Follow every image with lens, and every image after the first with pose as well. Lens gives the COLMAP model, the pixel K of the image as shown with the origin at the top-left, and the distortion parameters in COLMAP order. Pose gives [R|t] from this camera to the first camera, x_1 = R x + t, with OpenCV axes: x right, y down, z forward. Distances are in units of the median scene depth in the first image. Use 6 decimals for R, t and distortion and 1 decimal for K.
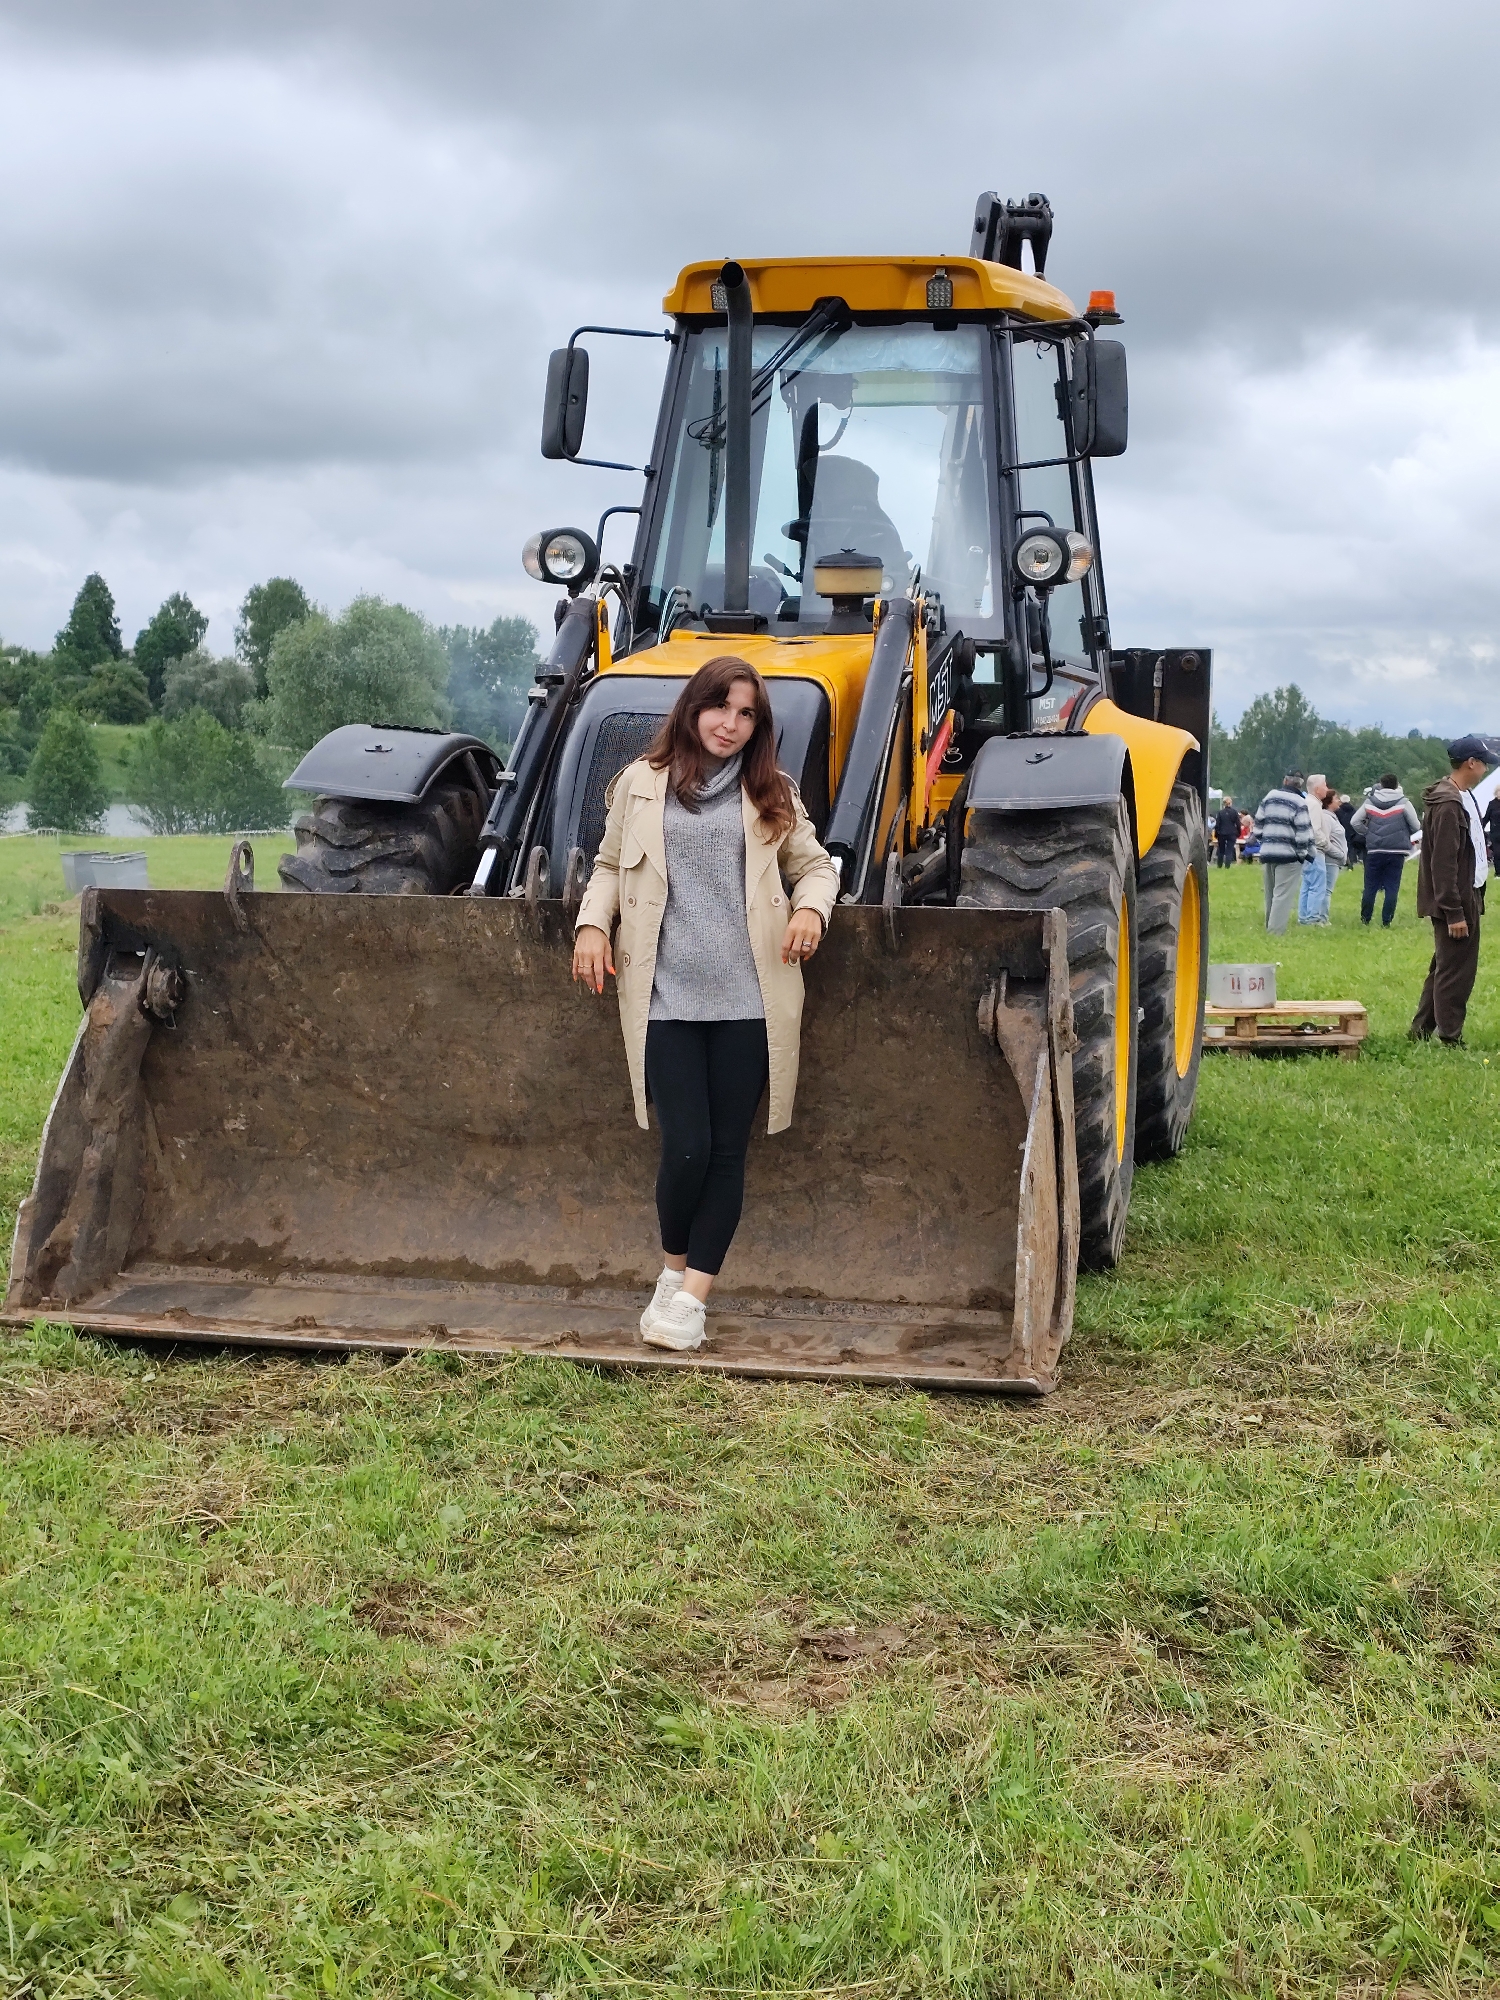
lens RADIAL K [[2682.4, 0, 750.4], [0, 2682.4, 1000.8], [0, 0, 1]] dist [0.090344, 0.000000]
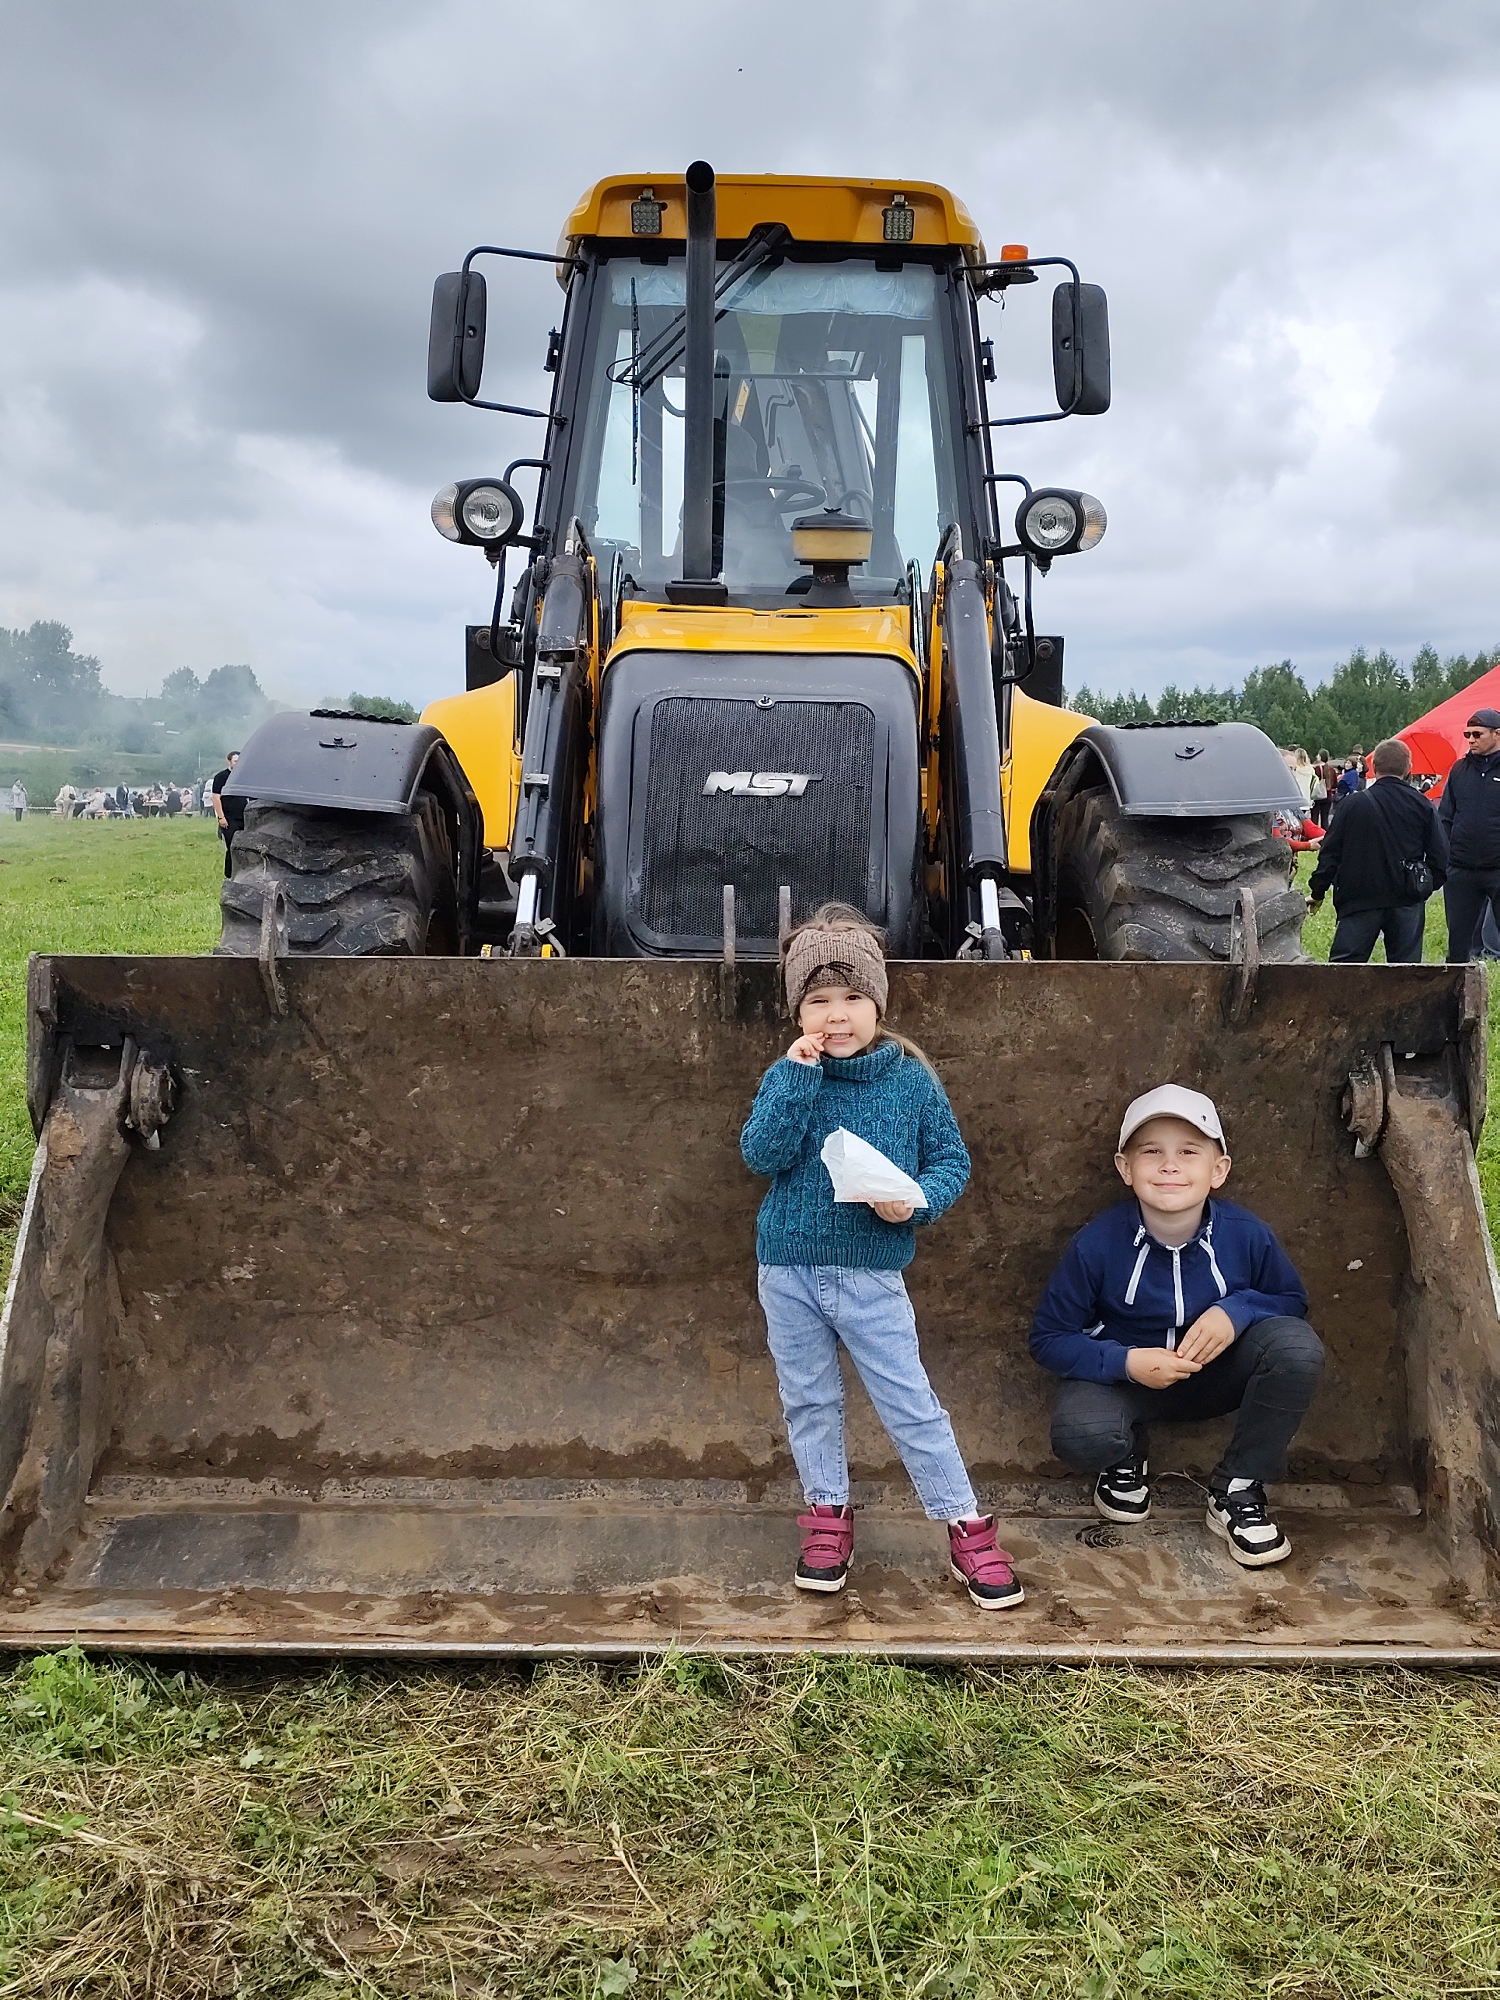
lens RADIAL K [[2055.0, 0, 748.4], [0, 2055.0, 1002.7], [0, 0, 1]] dist [0.049397, 0.000000]
pose [[0.970959, -0.033327, 0.236913, -0.191046], [0.024330, 0.998871, 0.040799, -0.045794], [-0.238005, -0.033850, 0.970674, 0.444834]]
